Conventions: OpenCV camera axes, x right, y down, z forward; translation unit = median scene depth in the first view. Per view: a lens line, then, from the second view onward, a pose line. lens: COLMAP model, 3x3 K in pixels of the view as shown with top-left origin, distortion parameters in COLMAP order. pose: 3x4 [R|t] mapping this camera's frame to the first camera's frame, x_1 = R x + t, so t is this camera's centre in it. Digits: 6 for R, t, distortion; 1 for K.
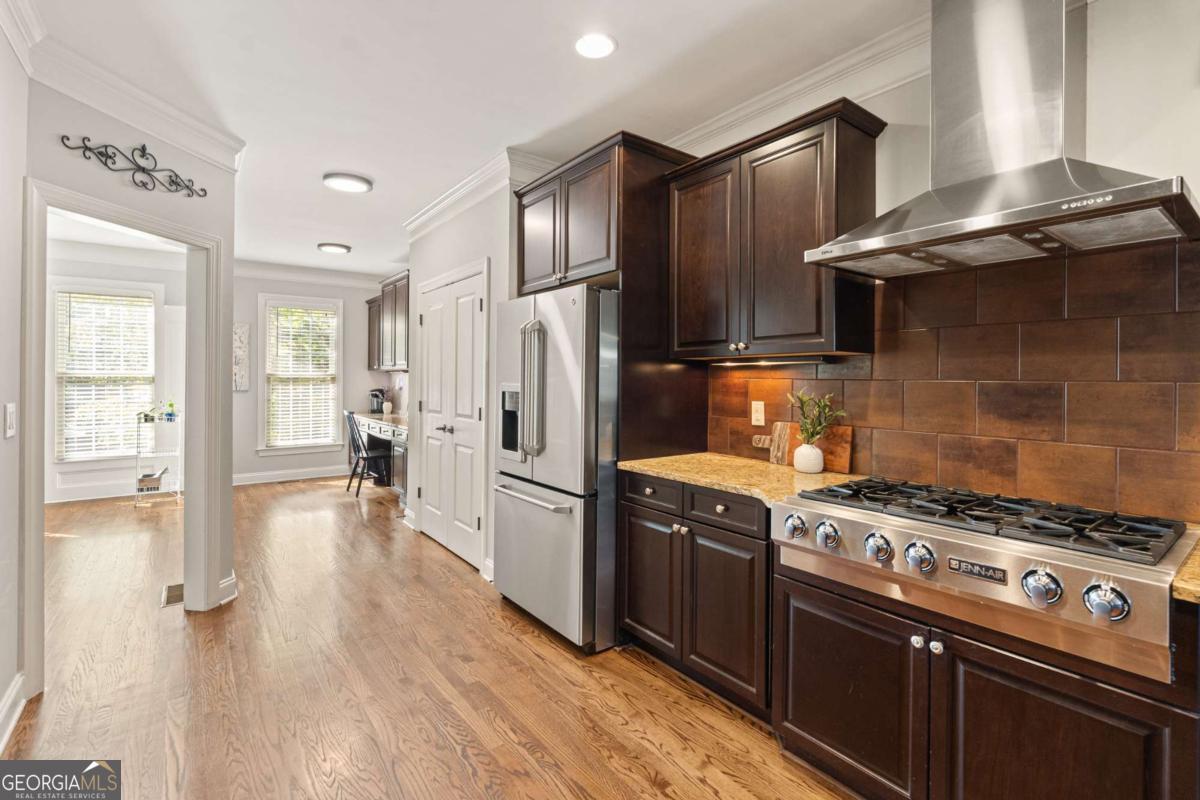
lens RADIAL K [[531.6, 0, 596.7], [0, 531.6, 379.1], [0, 0, 1]] dist [-0.001035, -0.000804]
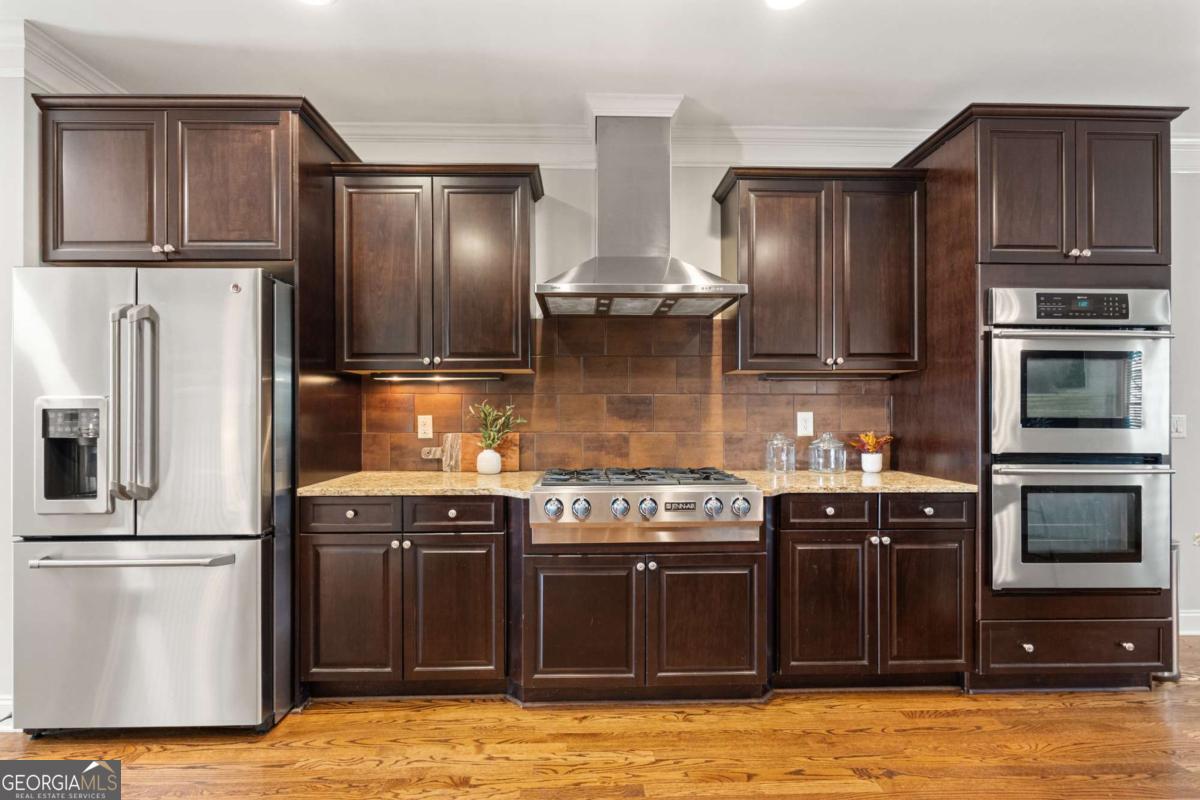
lens RADIAL K [[531.6, 0, 571.7], [0, 531.6, 412.6], [0, 0, 1]] dist [-0.001035, -0.000804]
pose [[0.602931, -0.008765, 0.797745, -0.372595], [0.004350, 0.999961, 0.007699, 0.031115], [-0.797782, -0.001171, 0.602945, 0.146074]]
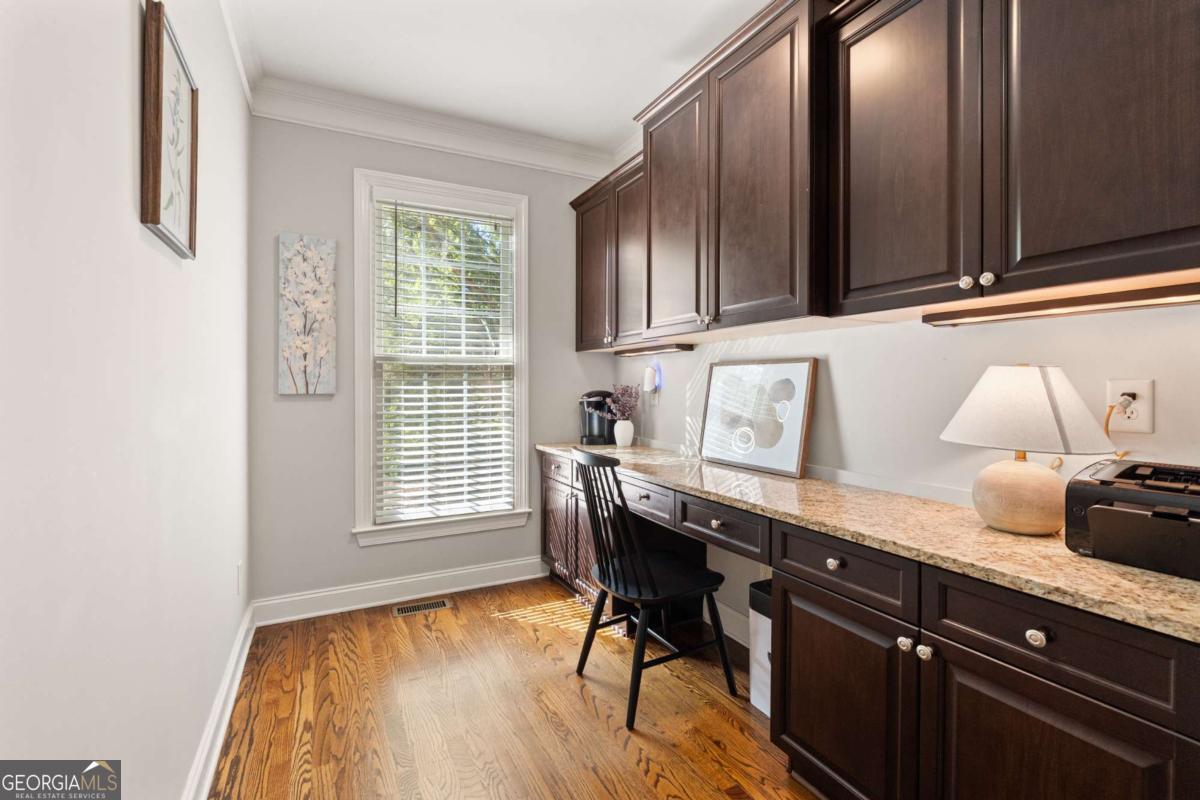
lens RADIAL K [[531.6, 0, 598.9], [0, 531.6, 382.0], [0, 0, 1]] dist [-0.001035, -0.000804]
pose [[0.983192, -0.008485, -0.182377, -0.904655], [0.007886, 0.999961, -0.004012, 0.034844], [0.182404, 0.002506, 0.983220, 1.516179]]
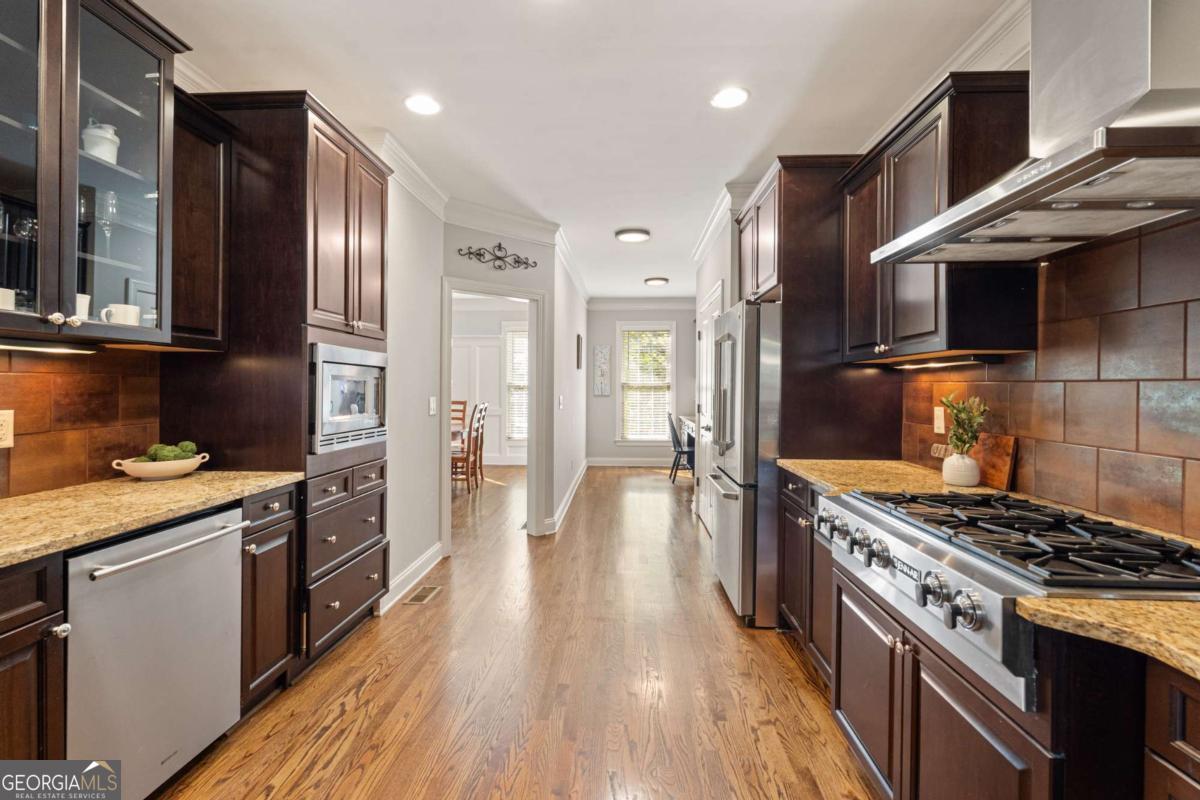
lens RADIAL K [[531.6, 0, 616.8], [0, 531.6, 387.3], [0, 0, 1]] dist [-0.001035, -0.000804]
pose [[0.779175, -0.000890, -0.626806, 0.466269], [-0.000929, 0.999996, -0.002575, 0.011489], [0.626806, 0.002588, 0.779171, -0.058919]]
